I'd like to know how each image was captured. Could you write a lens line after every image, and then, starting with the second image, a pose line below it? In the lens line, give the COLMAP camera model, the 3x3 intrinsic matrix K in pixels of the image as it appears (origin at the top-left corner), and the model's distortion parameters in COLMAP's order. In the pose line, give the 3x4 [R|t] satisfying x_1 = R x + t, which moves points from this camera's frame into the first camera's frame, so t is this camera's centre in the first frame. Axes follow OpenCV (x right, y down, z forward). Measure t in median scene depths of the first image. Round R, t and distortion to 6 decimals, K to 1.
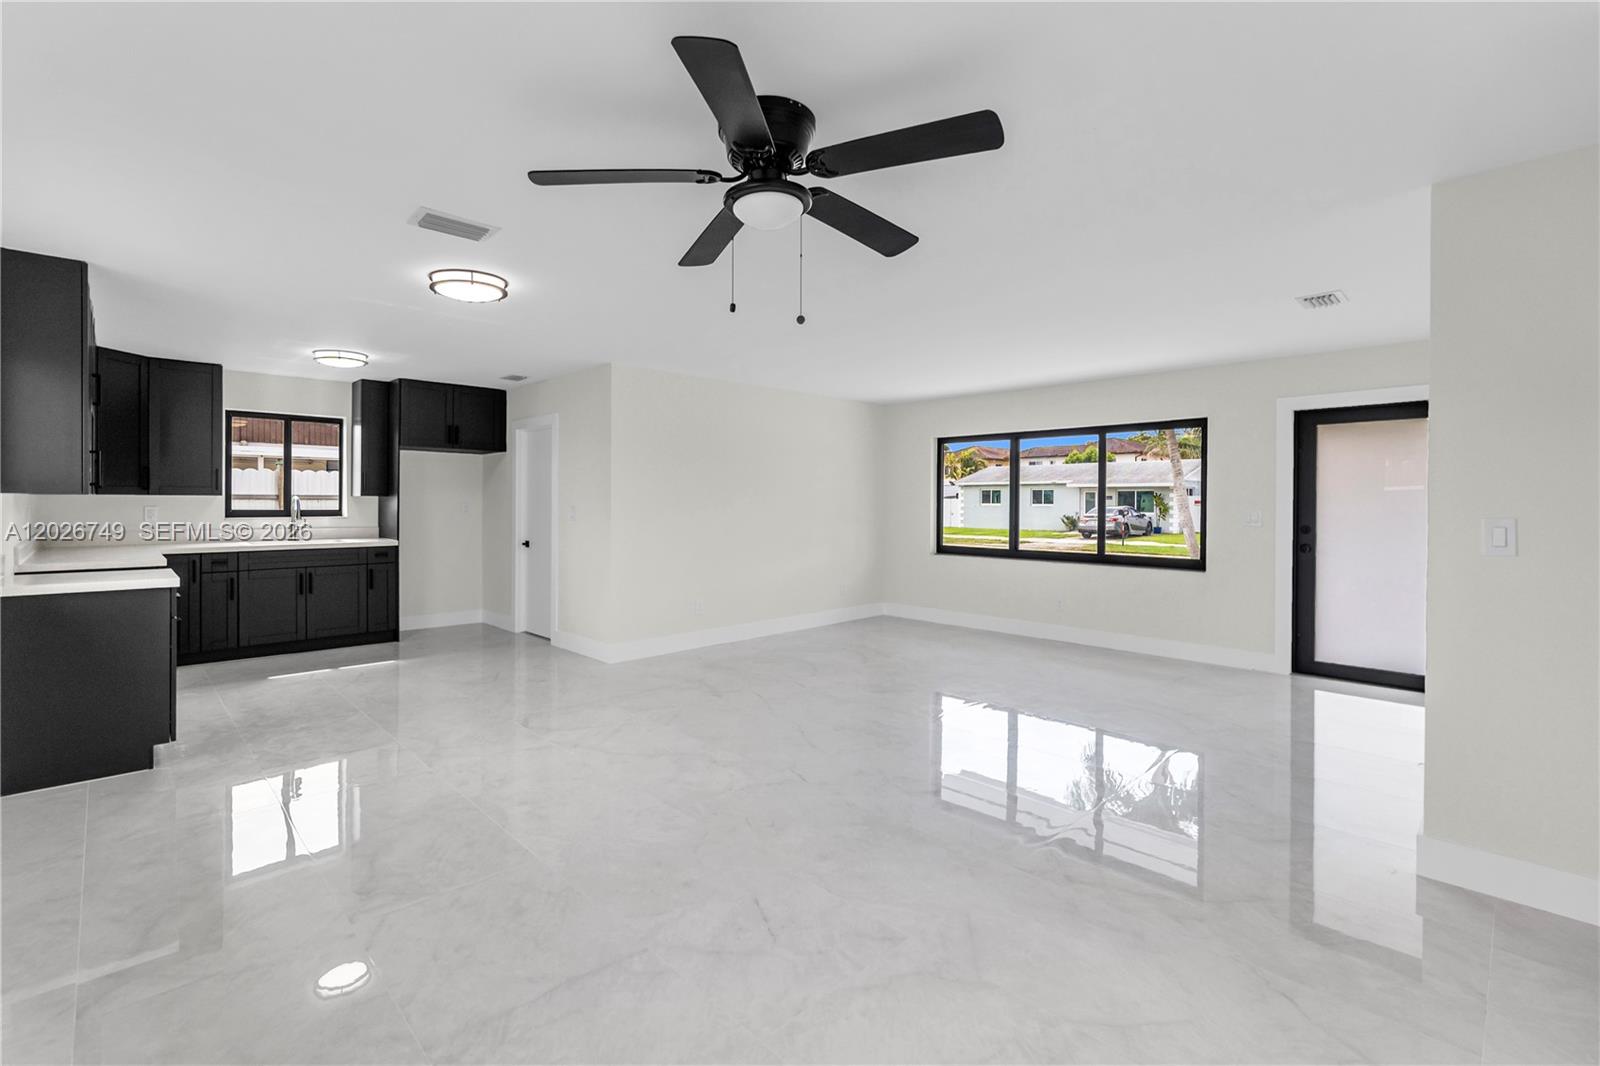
lens RADIAL K [[727.5, 0, 781.7], [0, 727.5, 505.6], [0, 0, 1]] dist [-0.000372, -0.000497]
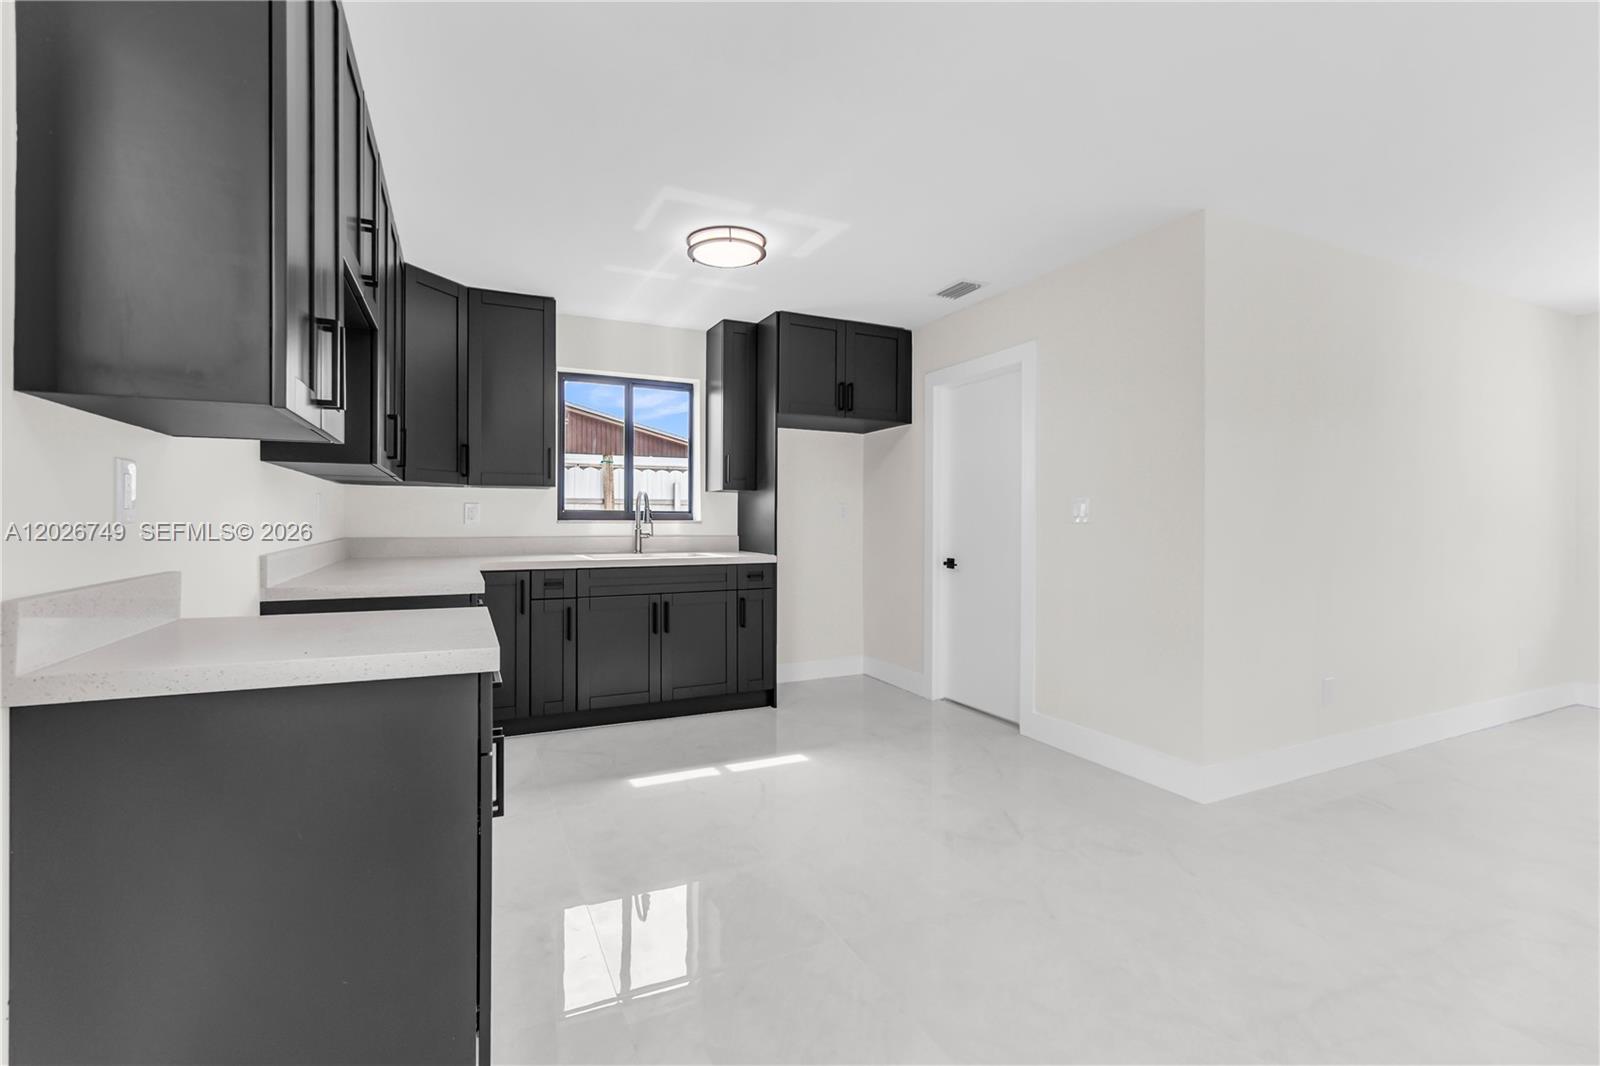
lens RADIAL K [[715.7, 0, 775.5], [0, 715.7, 520.1], [0, 0, 1]] dist [0.001259, 0.000231]
pose [[0.944931, -0.005384, -0.327224, -0.317648], [0.001953, 0.999940, -0.010813, 0.023447], [0.327263, 0.009578, 0.944885, 0.386713]]
